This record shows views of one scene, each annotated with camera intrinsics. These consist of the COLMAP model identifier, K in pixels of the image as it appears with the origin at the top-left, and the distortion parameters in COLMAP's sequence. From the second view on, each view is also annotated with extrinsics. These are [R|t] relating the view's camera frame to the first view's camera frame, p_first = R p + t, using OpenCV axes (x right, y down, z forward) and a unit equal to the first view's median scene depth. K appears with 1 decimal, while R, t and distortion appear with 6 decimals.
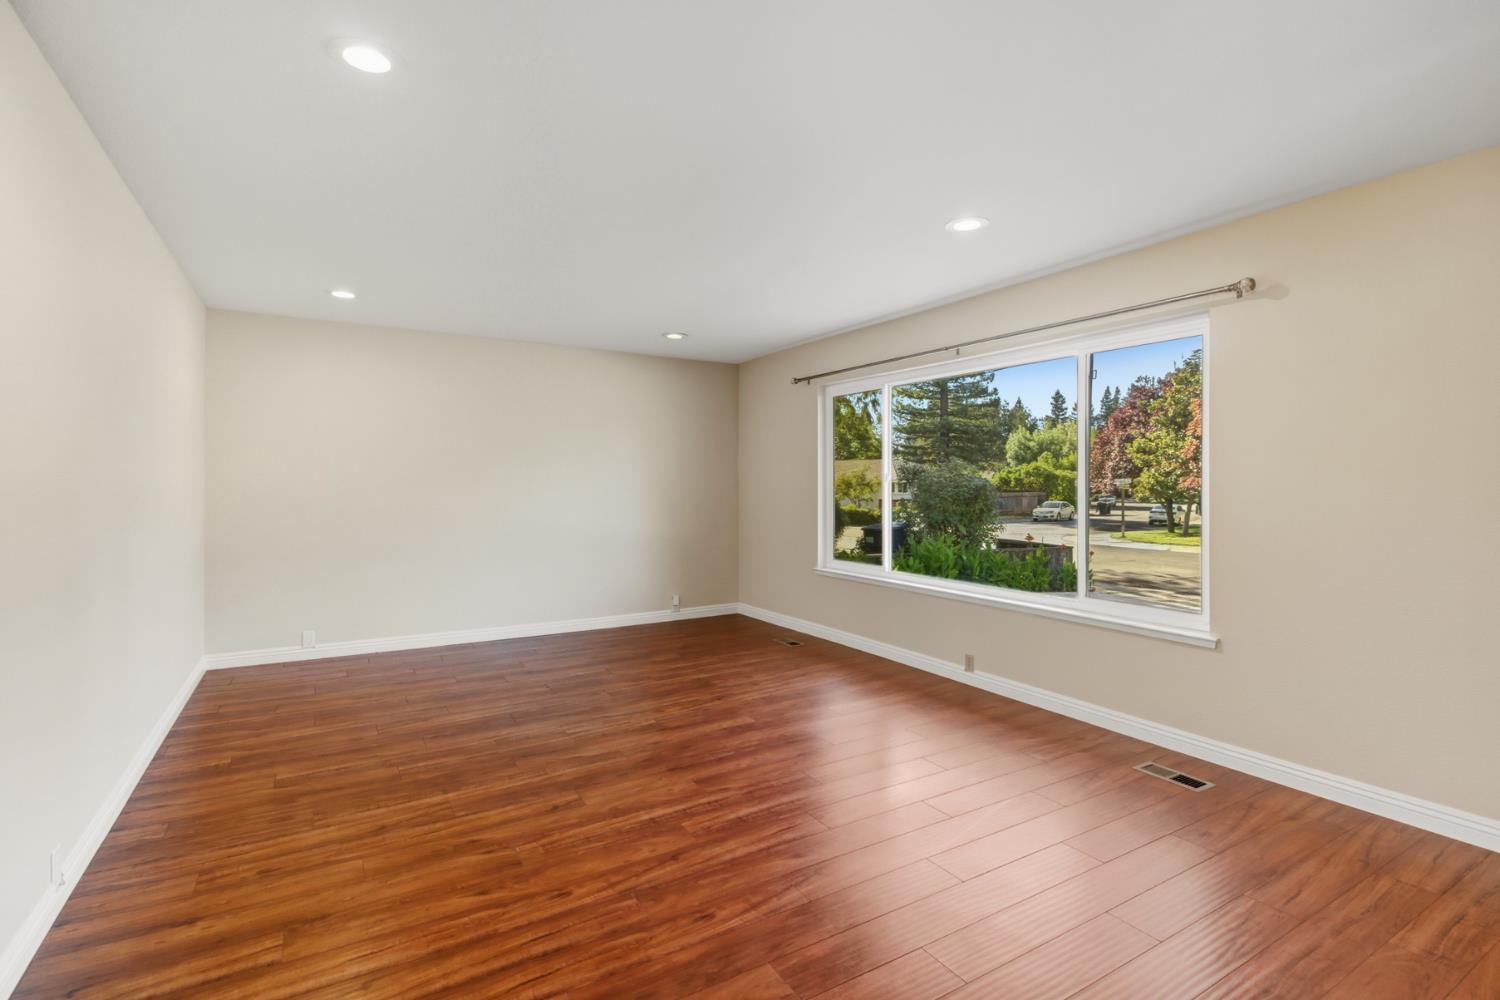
lens RADIAL K [[710.7, 0, 762.5], [0, 710.7, 490.3], [0, 0, 1]] dist [0.011917, -0.001988]
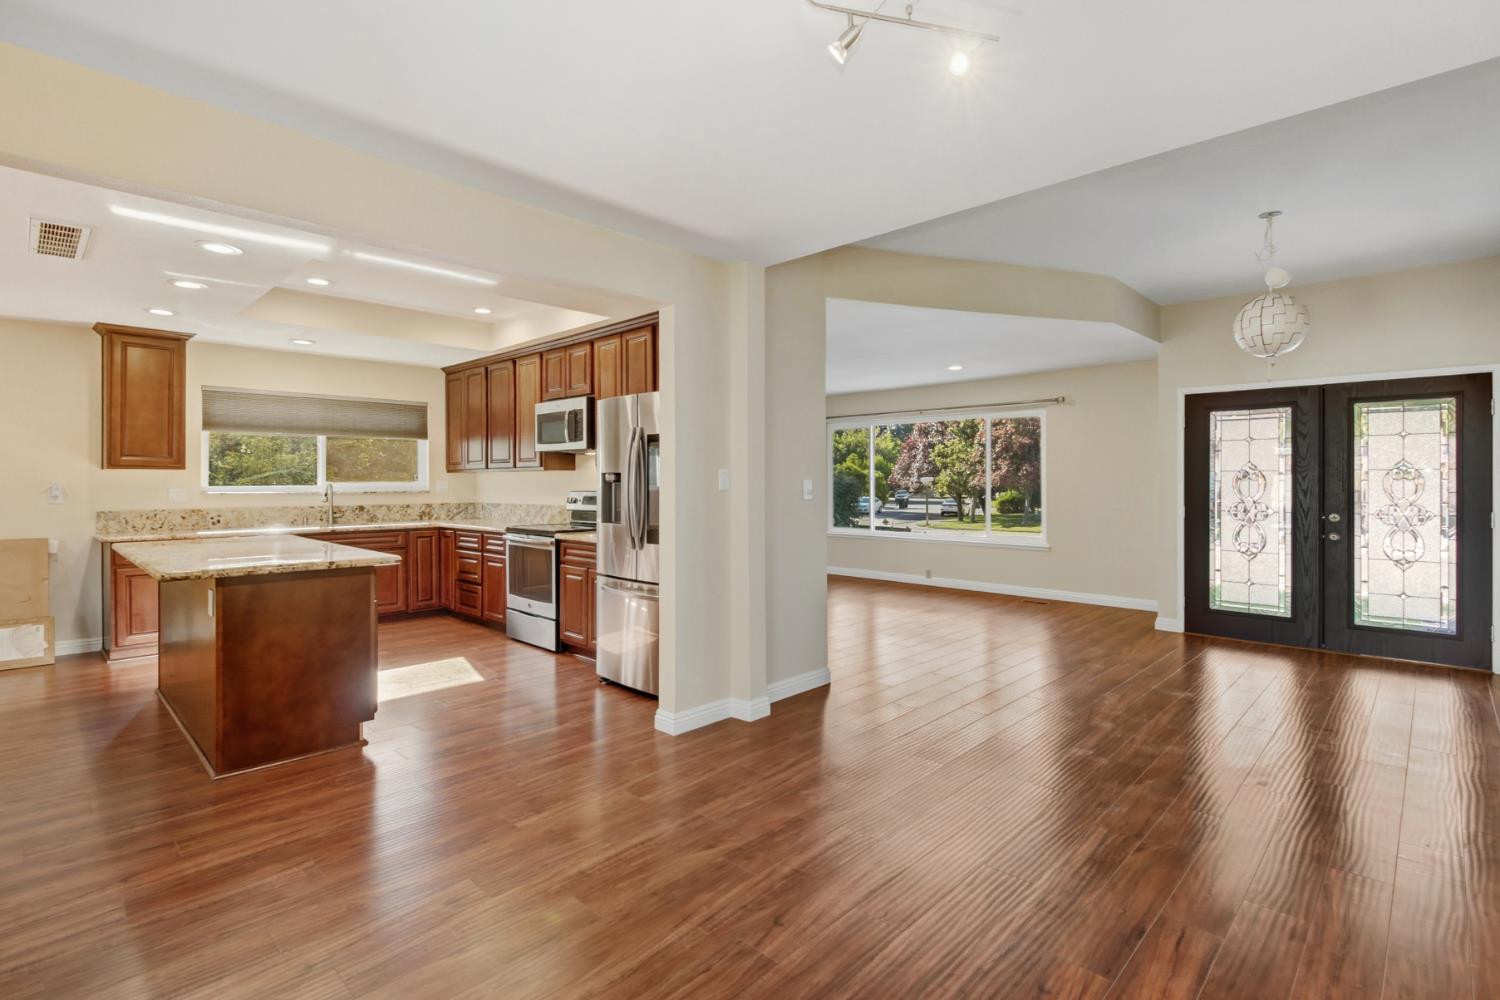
lens RADIAL K [[710.7, 0, 763.4], [0, 710.7, 488.8], [0, 0, 1]] dist [0.011917, -0.001988]
pose [[0.963797, -0.003295, 0.266617, -0.088747], [0.003296, 0.999994, 0.000444, 0.001449], [-0.266617, 0.000451, 0.963802, -0.100266]]
